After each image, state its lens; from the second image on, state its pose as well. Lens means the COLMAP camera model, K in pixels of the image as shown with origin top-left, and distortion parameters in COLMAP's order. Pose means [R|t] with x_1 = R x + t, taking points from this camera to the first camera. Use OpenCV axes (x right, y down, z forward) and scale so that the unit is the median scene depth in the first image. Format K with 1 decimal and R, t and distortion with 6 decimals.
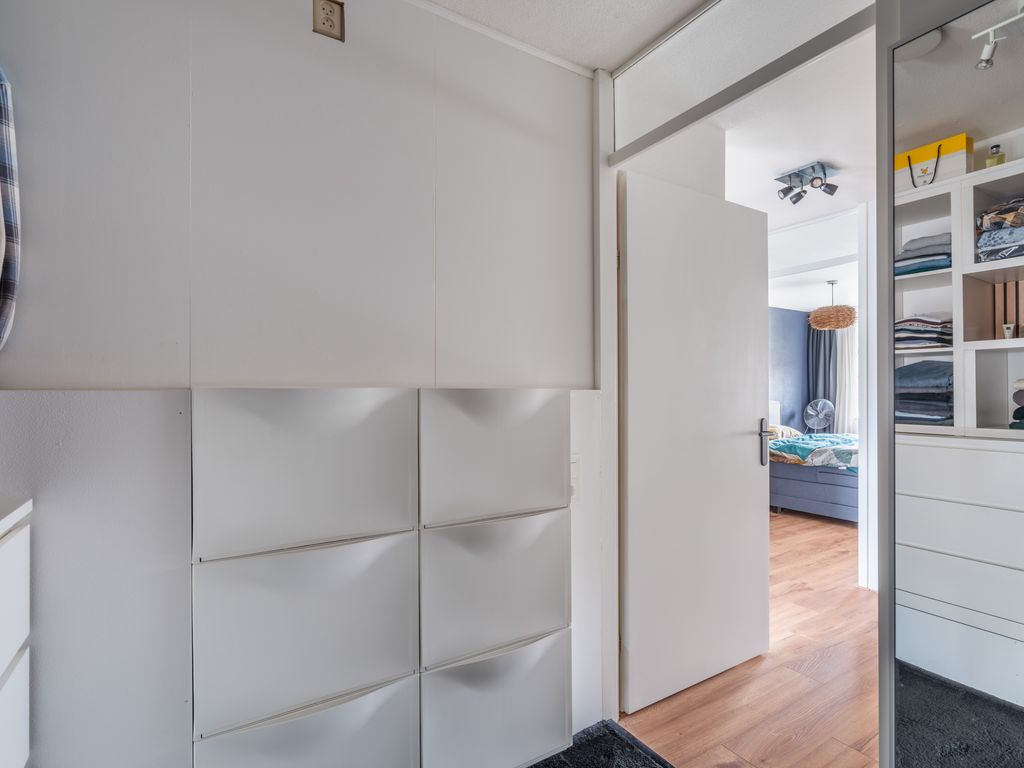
lens RADIAL K [[517.6, 0, 507.4], [0, 517.6, 392.8], [0, 0, 1]] dist [-0.002271, -0.000122]
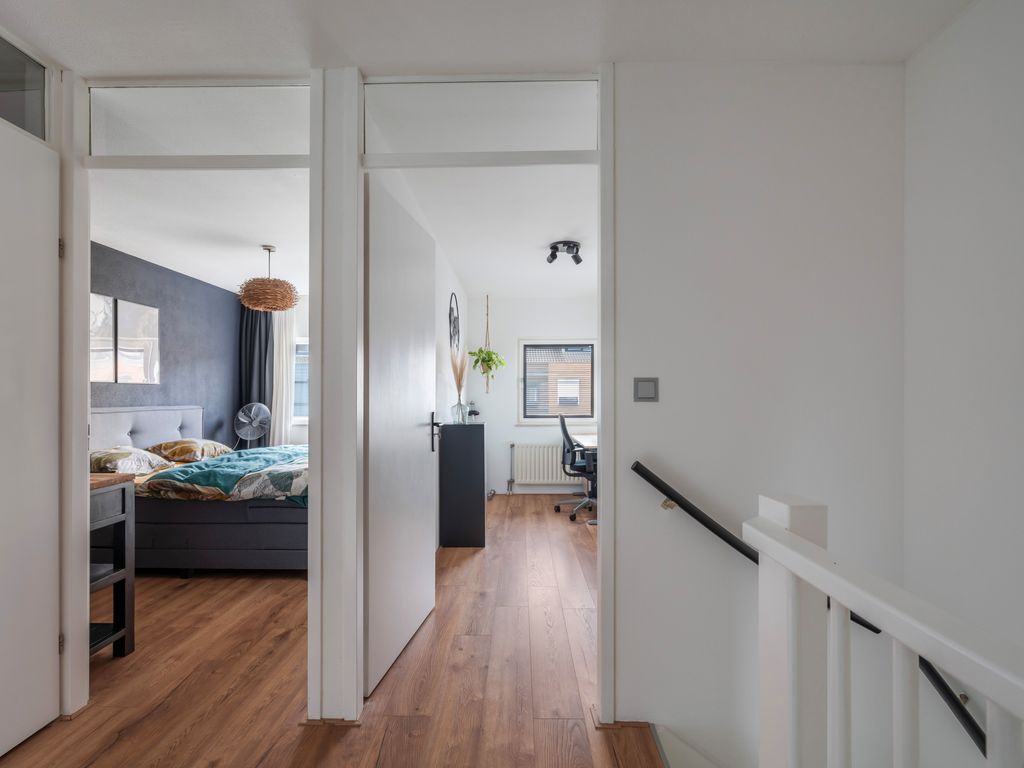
lens RADIAL K [[517.6, 0, 507.4], [0, 517.6, 392.8], [0, 0, 1]] dist [-0.002271, -0.000122]
pose [[0.546493, 0.008877, 0.837416, 0.197220], [-0.000126, 0.999945, -0.010518, 0.006534], [-0.837463, 0.005643, 0.546464, 0.311082]]
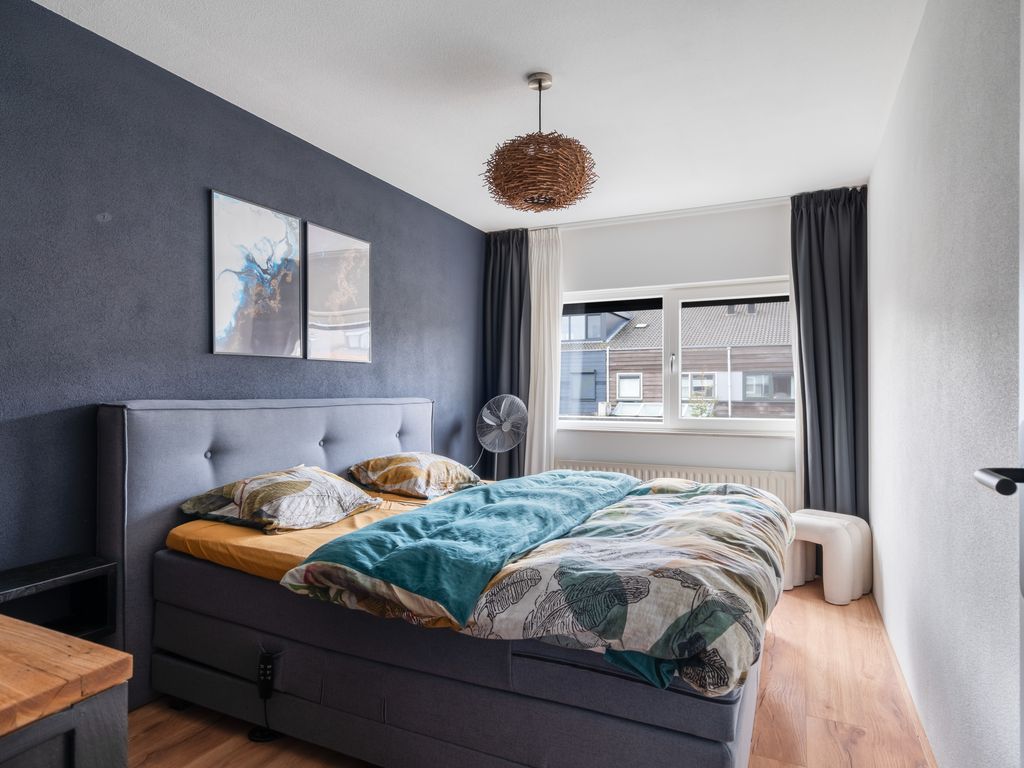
lens RADIAL K [[588.6, 0, 512.0], [0, 588.6, 384.0], [0, 0, 1]] dist [0.003872, 0.000705]
pose [[0.842397, 0.010837, 0.538748, 0.407184], [-0.002271, 0.999860, -0.016562, 0.015471], [-0.538853, 0.012728, 0.842304, 0.692366]]
